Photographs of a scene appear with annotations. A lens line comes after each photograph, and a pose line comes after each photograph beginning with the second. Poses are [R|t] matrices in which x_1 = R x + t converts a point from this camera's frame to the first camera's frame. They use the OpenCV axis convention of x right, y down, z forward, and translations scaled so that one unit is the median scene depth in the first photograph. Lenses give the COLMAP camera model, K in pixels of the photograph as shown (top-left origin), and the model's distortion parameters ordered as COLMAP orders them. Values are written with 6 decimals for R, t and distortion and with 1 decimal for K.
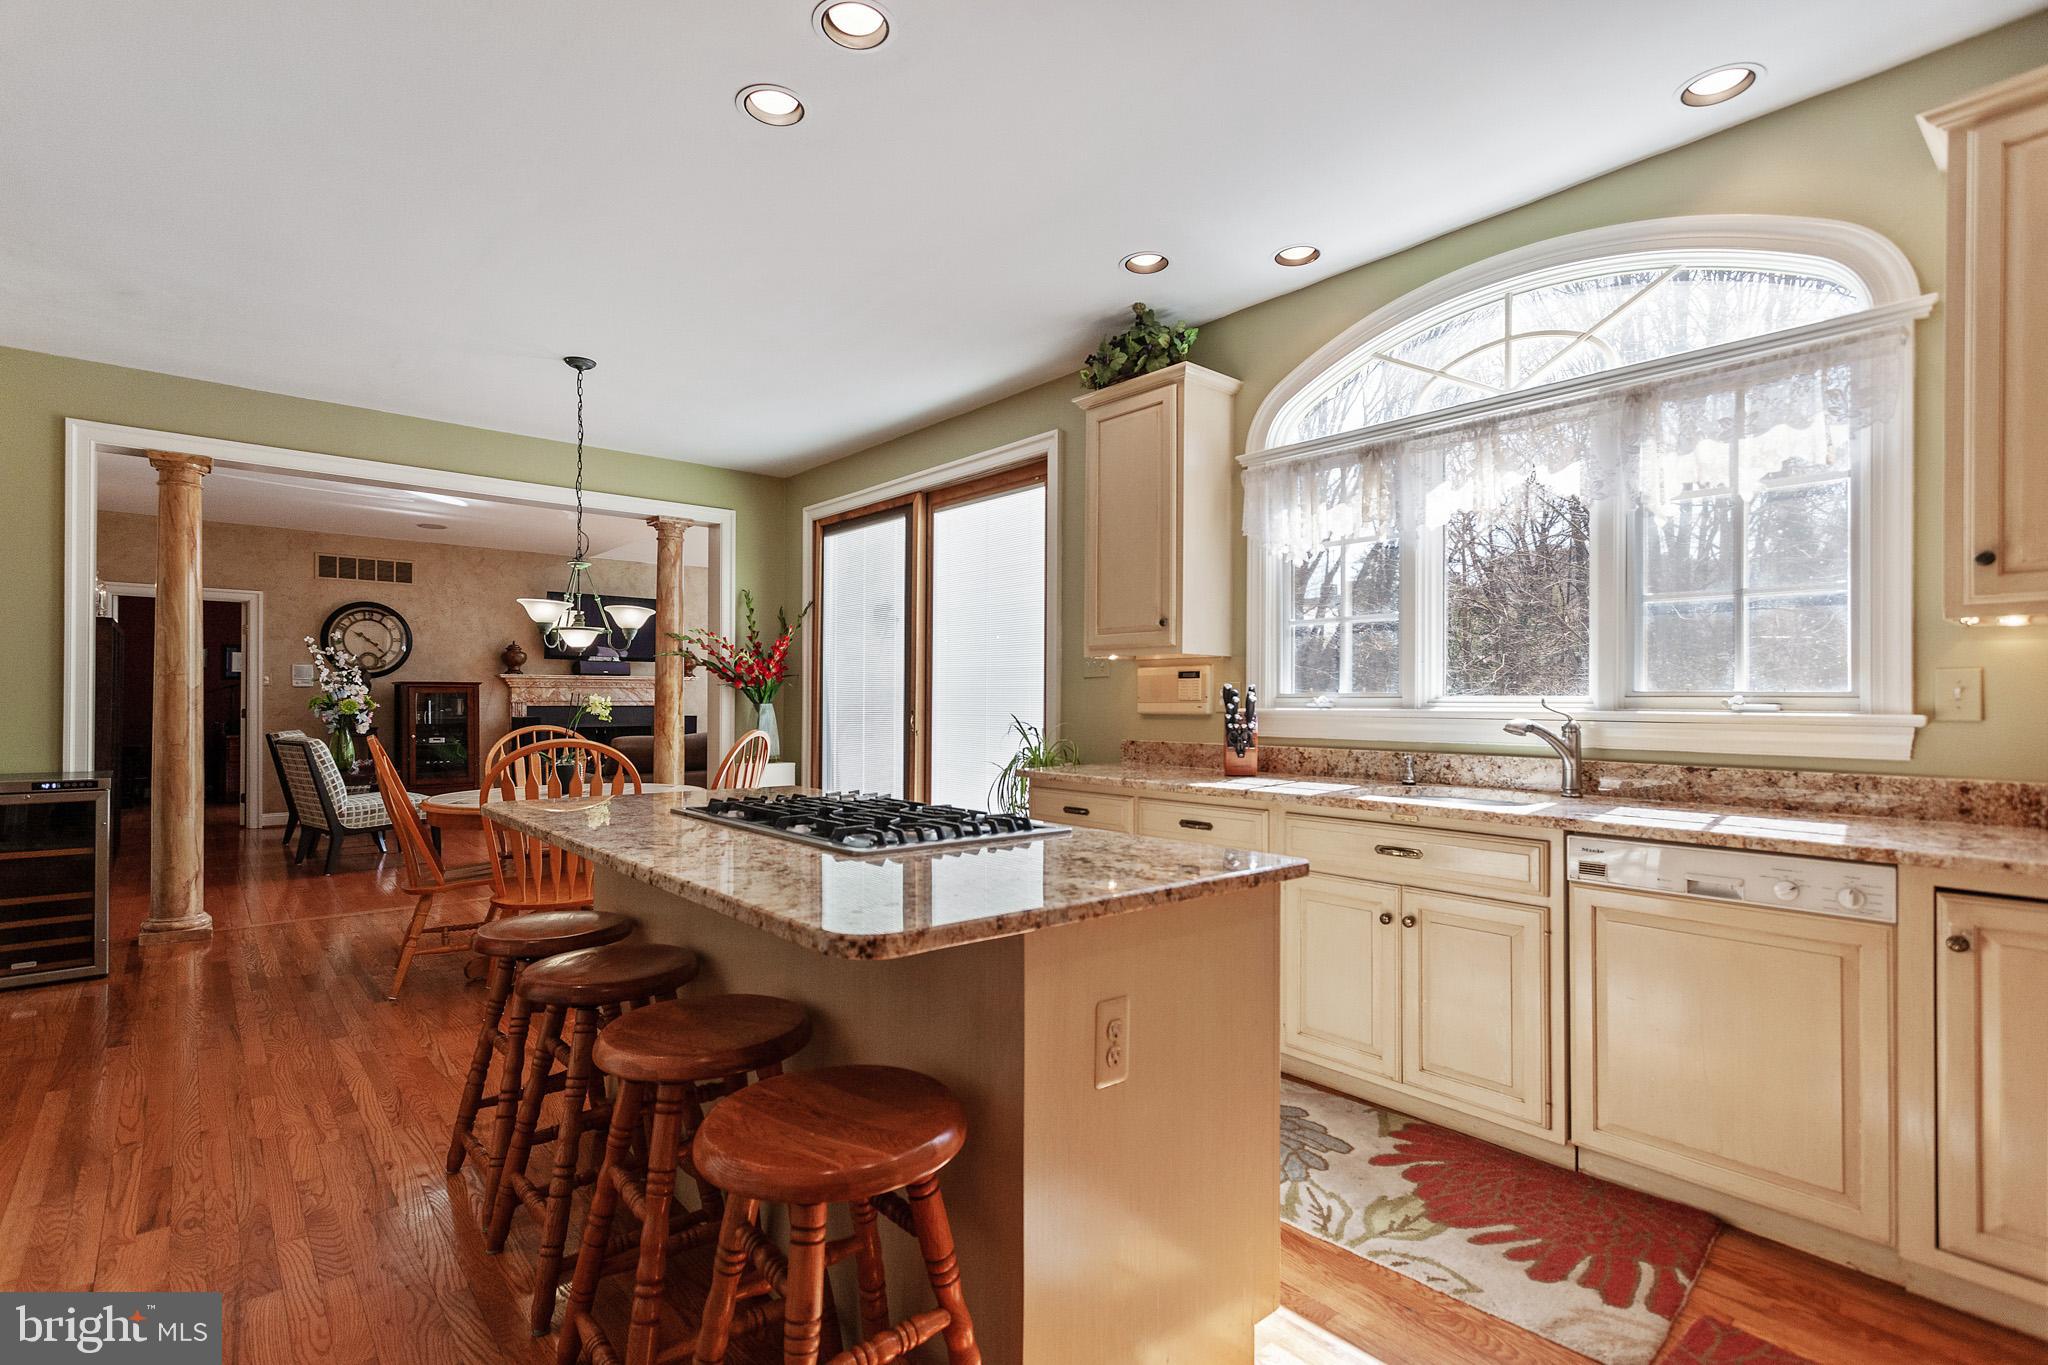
lens RADIAL K [[953.7, 0, 1022.8], [0, 953.7, 697.2], [0, 0, 1]] dist [0.018032, 0.000866]
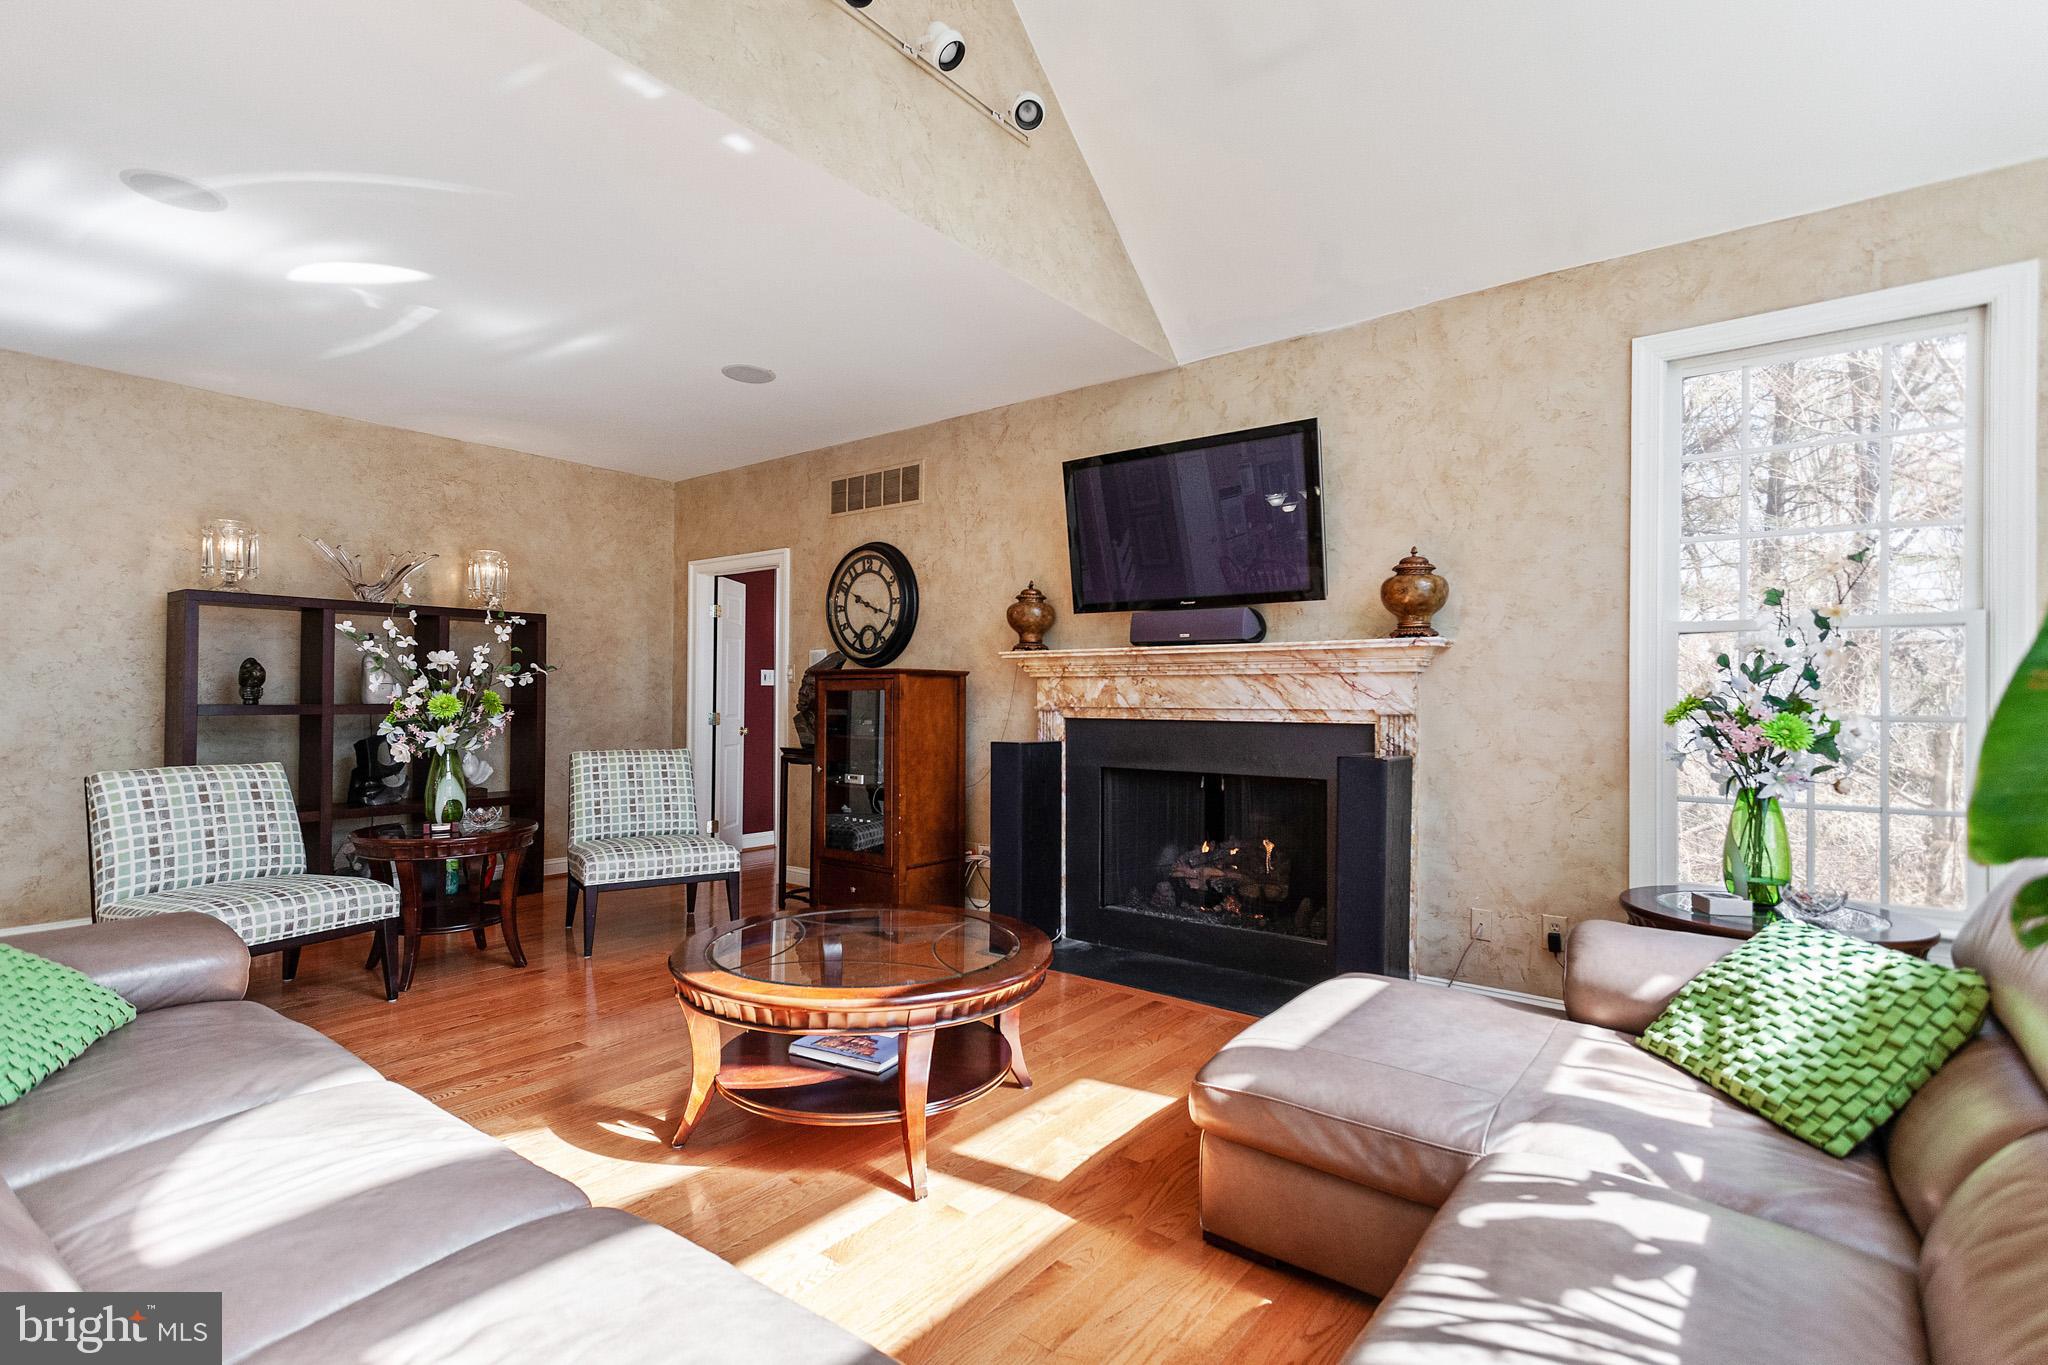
lens RADIAL K [[953.7, 0, 1022.8], [0, 953.7, 697.2], [0, 0, 1]] dist [0.018032, 0.000866]
pose [[0.168696, -0.001738, -0.985667, -0.066482], [-0.006295, 0.999976, -0.002840, 0.000349], [0.985648, 0.006684, 0.168681, 0.979261]]
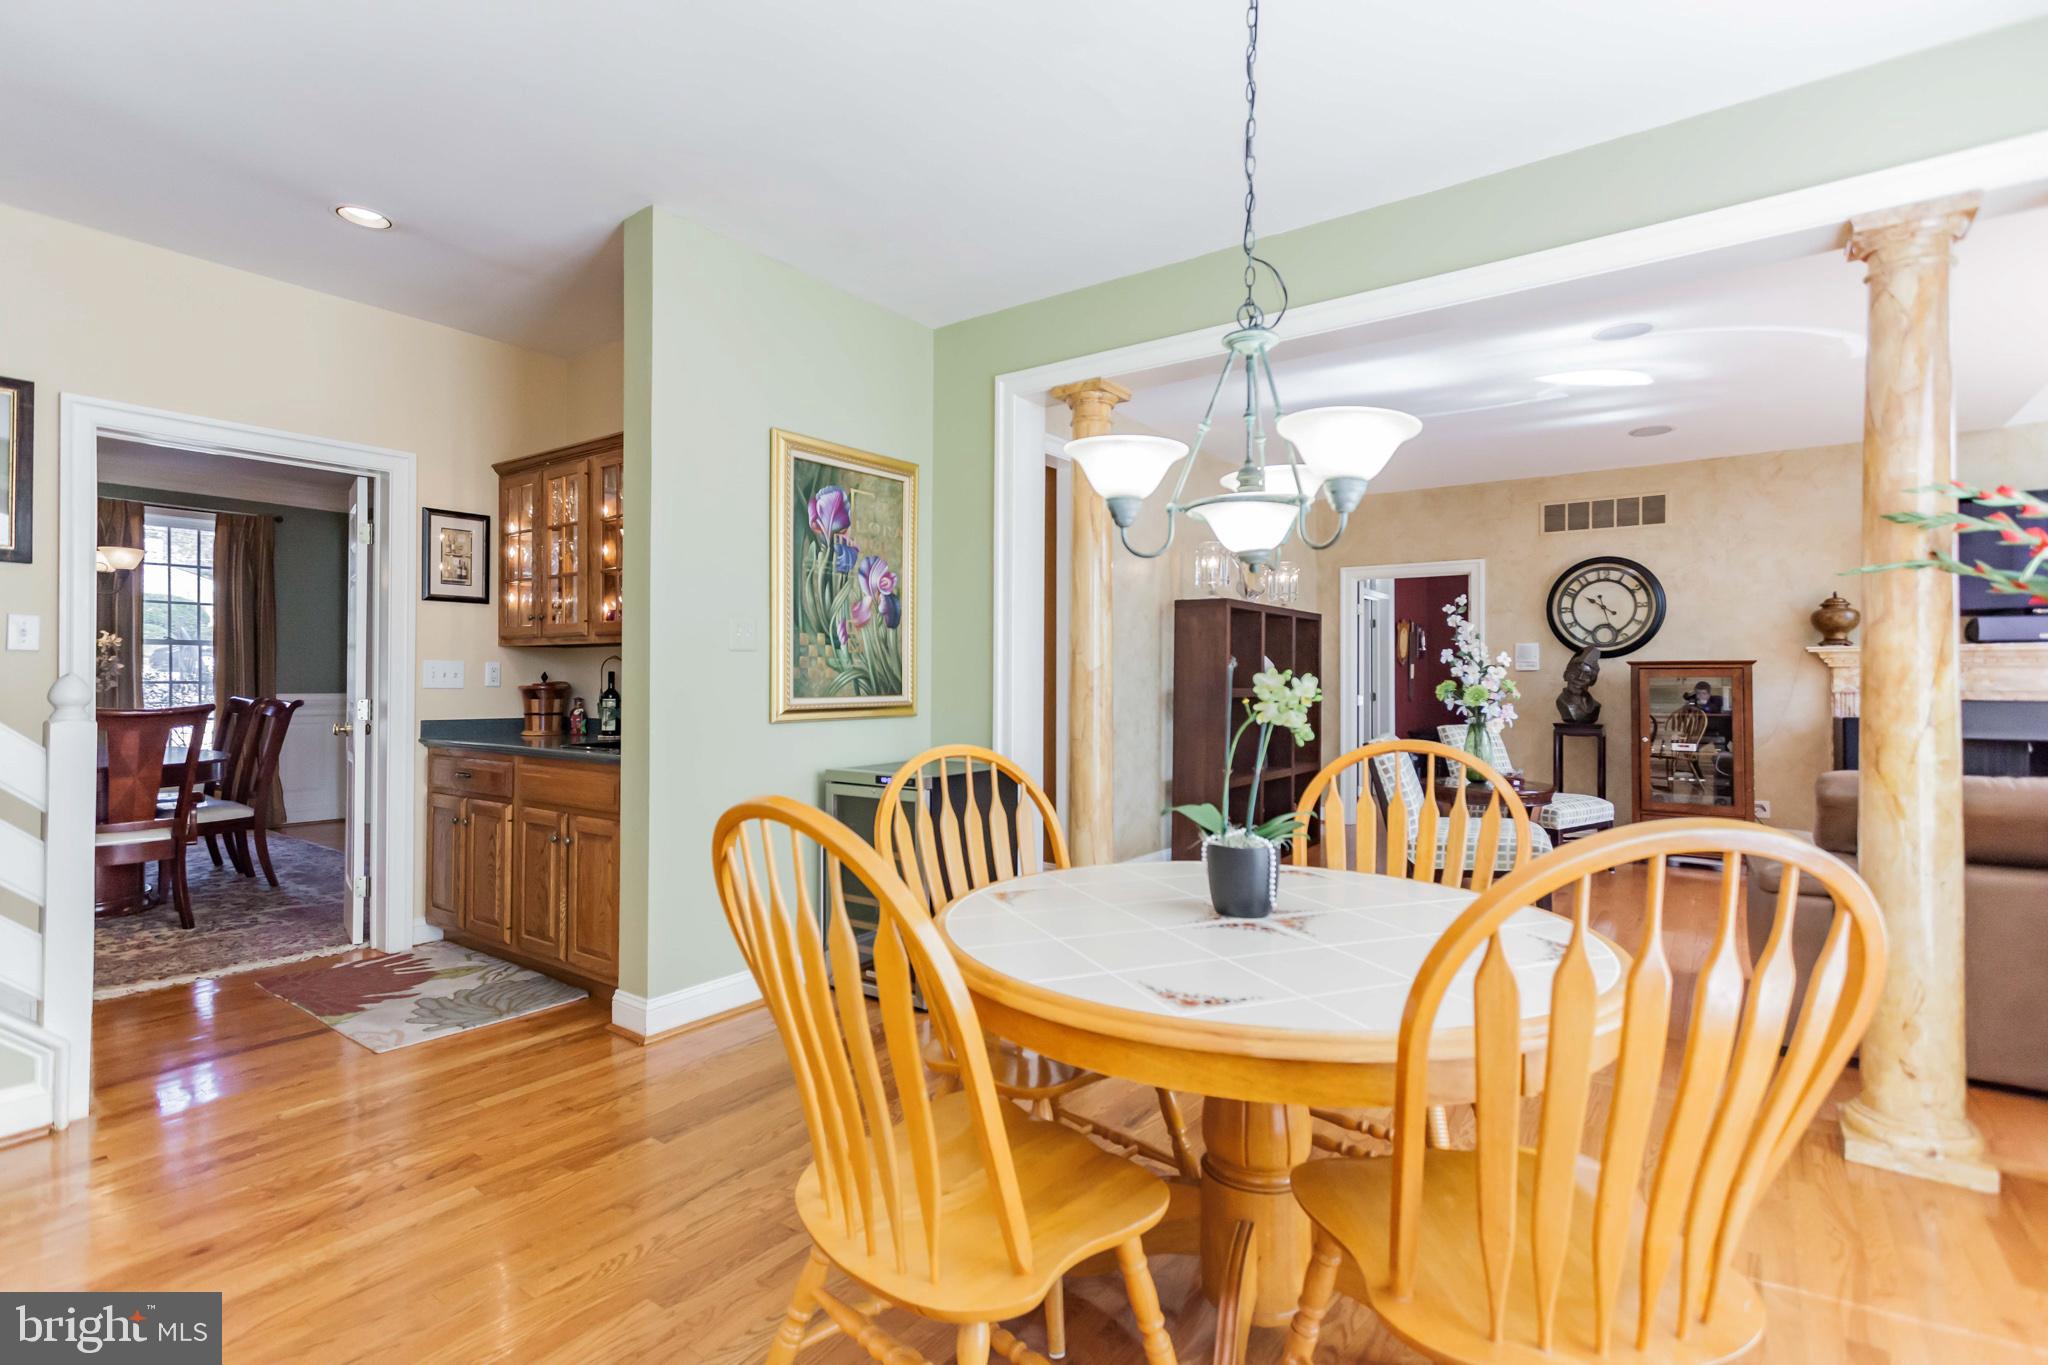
lens RADIAL K [[959.1, 0, 1017.4], [0, 959.1, 671.3], [0, 0, 1]] dist [0.005007, 0.001050]
pose [[0.213632, -0.010462, -0.976858, -0.046510], [-0.003306, 0.999929, -0.011432, 0.000531], [0.976909, 0.005672, 0.213582, 0.387747]]
